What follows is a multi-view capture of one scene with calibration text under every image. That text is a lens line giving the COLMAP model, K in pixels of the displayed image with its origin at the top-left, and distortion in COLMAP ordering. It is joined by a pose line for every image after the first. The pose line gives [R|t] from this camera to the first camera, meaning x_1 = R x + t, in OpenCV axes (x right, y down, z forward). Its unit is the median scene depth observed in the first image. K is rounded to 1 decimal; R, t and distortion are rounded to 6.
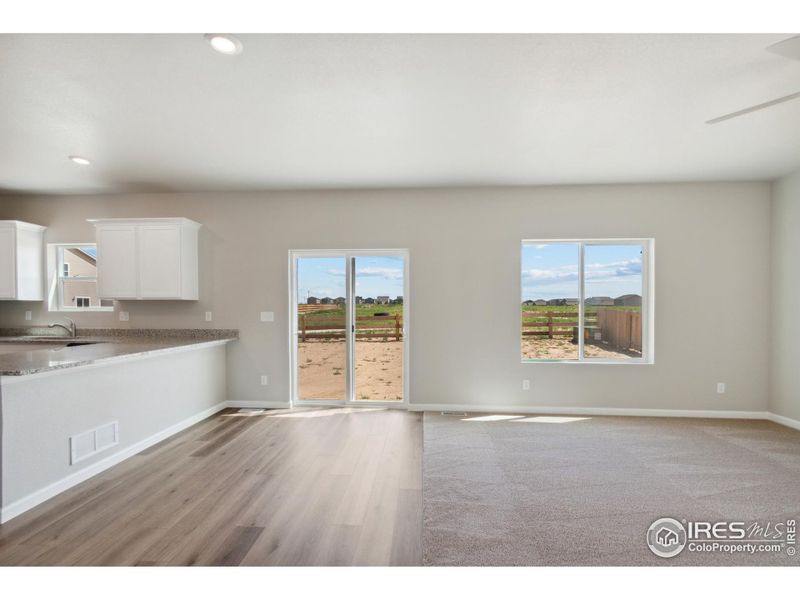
lens RADIAL K [[369.2, 0, 407.8], [0, 369.2, 316.7], [0, 0, 1]] dist [0.000713, -0.000595]
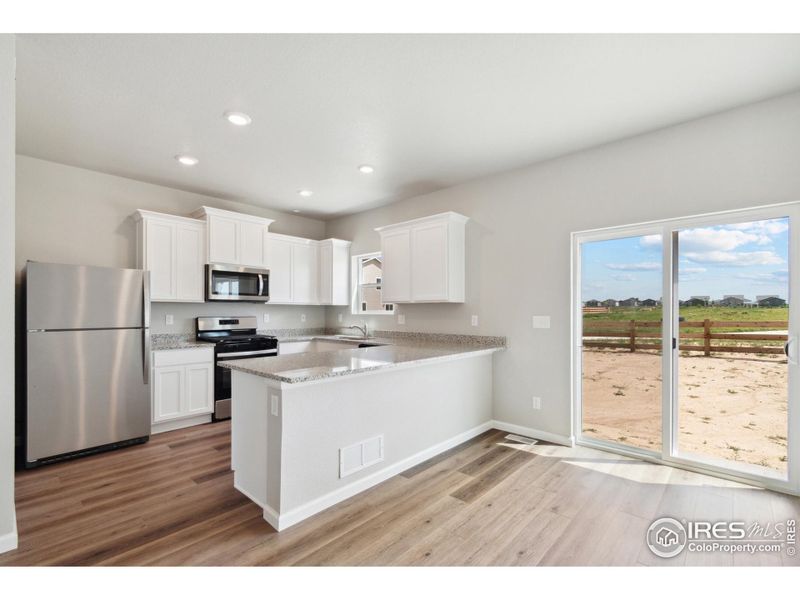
lens RADIAL K [[369.2, 0, 407.8], [0, 369.2, 316.7], [0, 0, 1]] dist [0.000713, -0.000595]
pose [[0.778519, 0.006971, -0.627582, -0.111182], [-0.013546, 0.999892, -0.005696, -0.003199], [0.627475, 0.012936, 0.778530, 0.214321]]
